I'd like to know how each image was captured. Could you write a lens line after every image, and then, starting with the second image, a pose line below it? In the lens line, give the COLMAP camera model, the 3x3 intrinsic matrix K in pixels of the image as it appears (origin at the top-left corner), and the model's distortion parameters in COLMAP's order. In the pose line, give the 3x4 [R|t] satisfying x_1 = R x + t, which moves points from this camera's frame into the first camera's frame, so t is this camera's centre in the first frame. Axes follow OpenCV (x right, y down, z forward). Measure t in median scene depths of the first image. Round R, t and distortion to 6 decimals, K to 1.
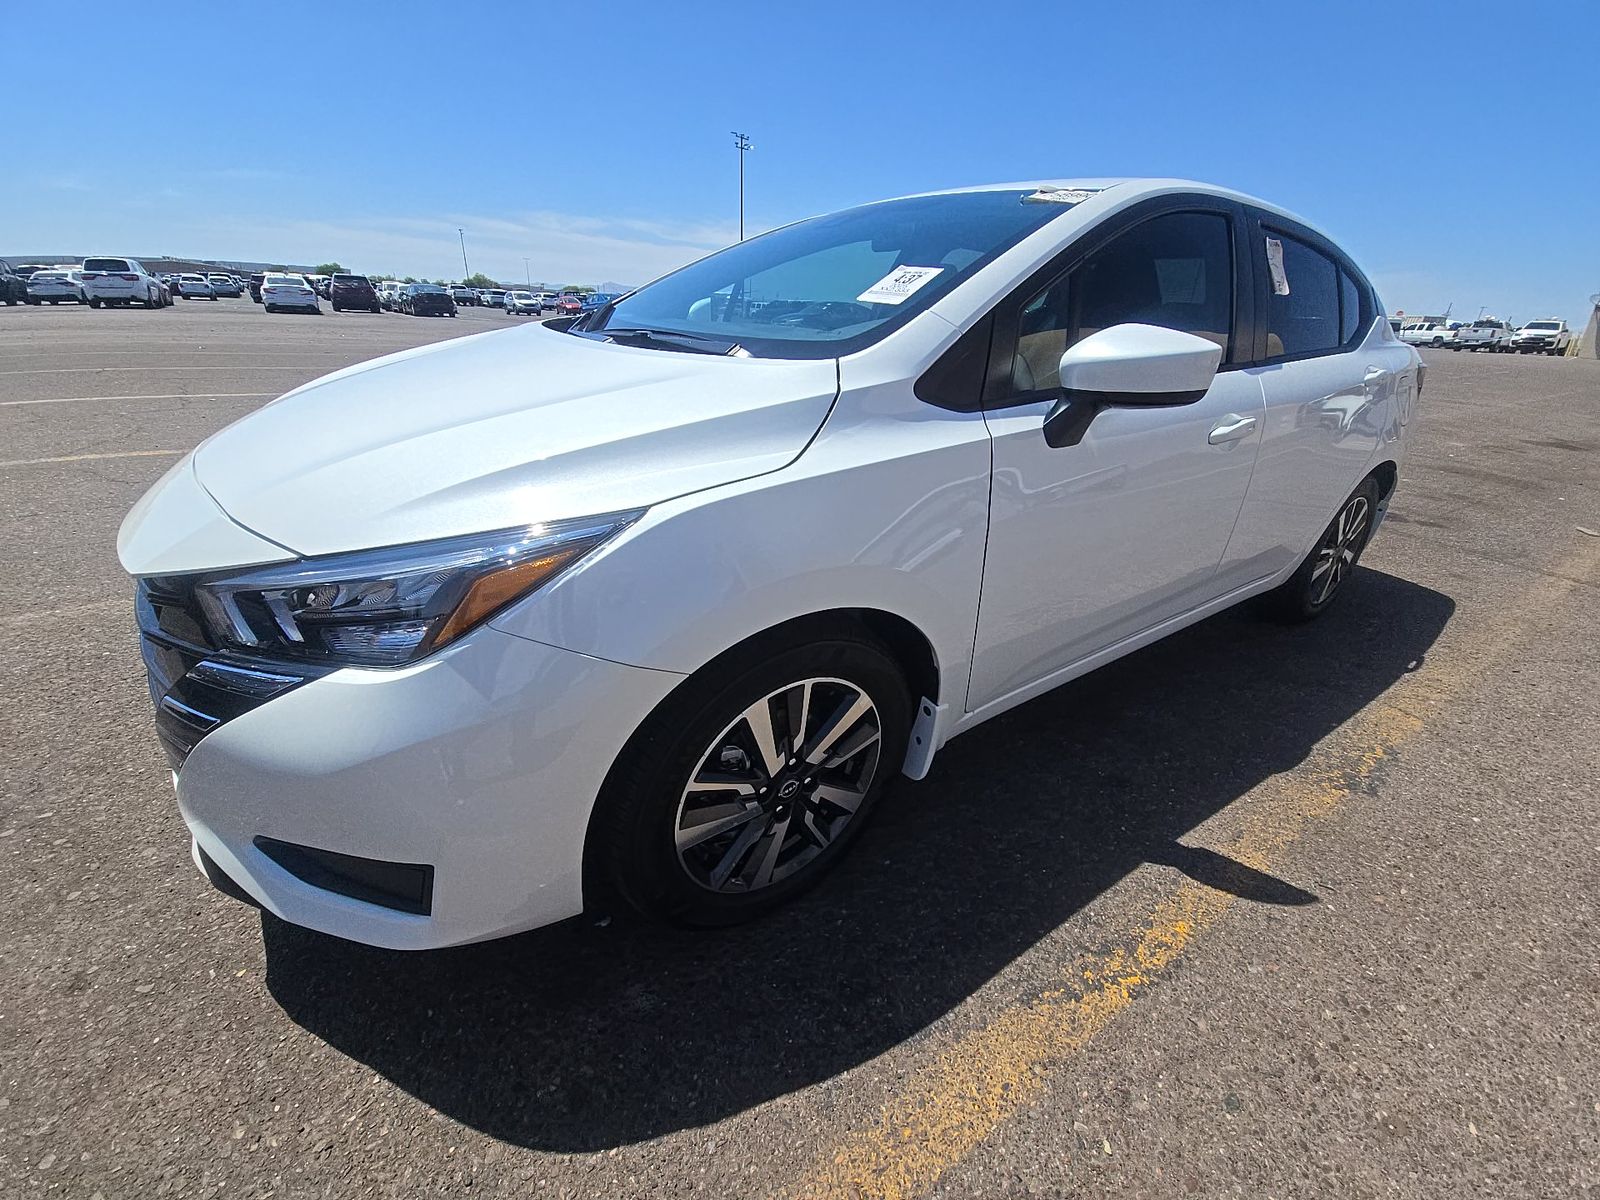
lens RADIAL K [[637.8, 0, 809.1], [0, 637.8, 600.5], [0, 0, 1]] dist [0.000483, 0.000202]
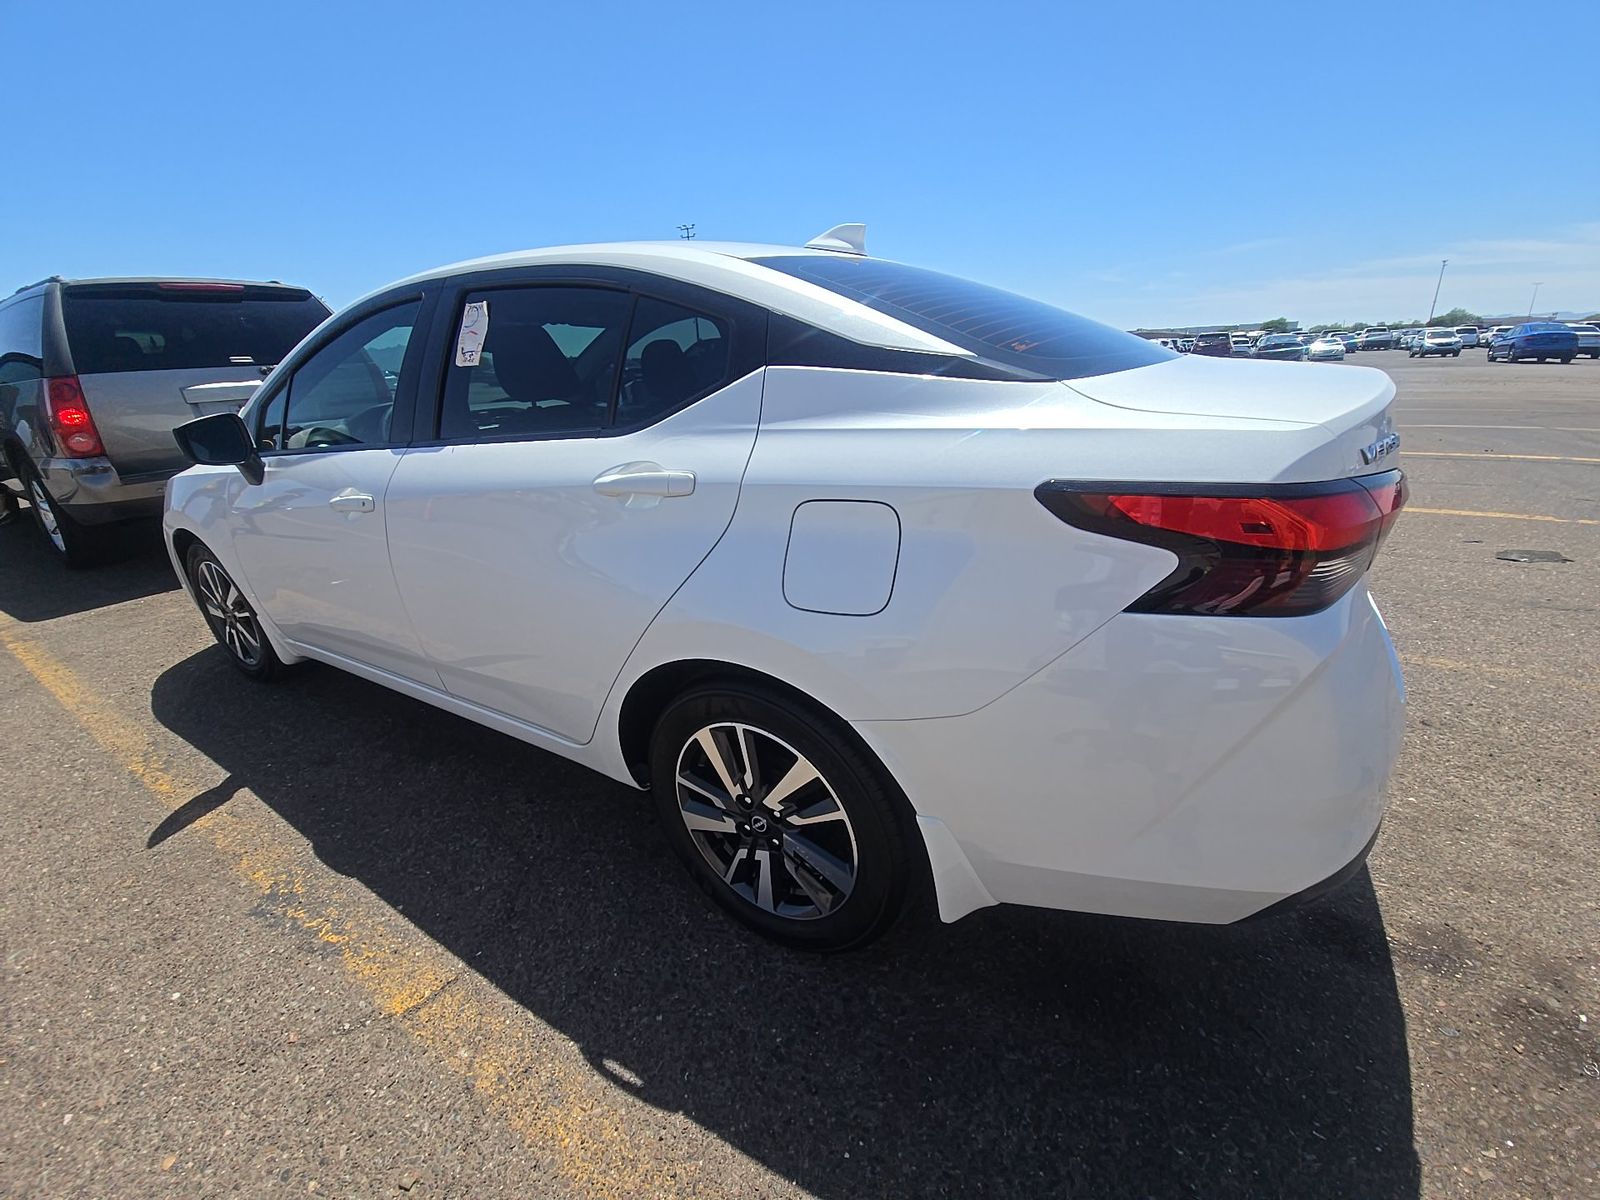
lens RADIAL K [[637.8, 0, 809.1], [0, 637.8, 600.5], [0, 0, 1]] dist [0.000483, 0.000202]
pose [[0.401866, 0.253733, -0.879843, 1.774005], [-0.317149, 0.939941, 0.126207, -0.446745], [0.859023, 0.228323, 0.458201, 1.093548]]
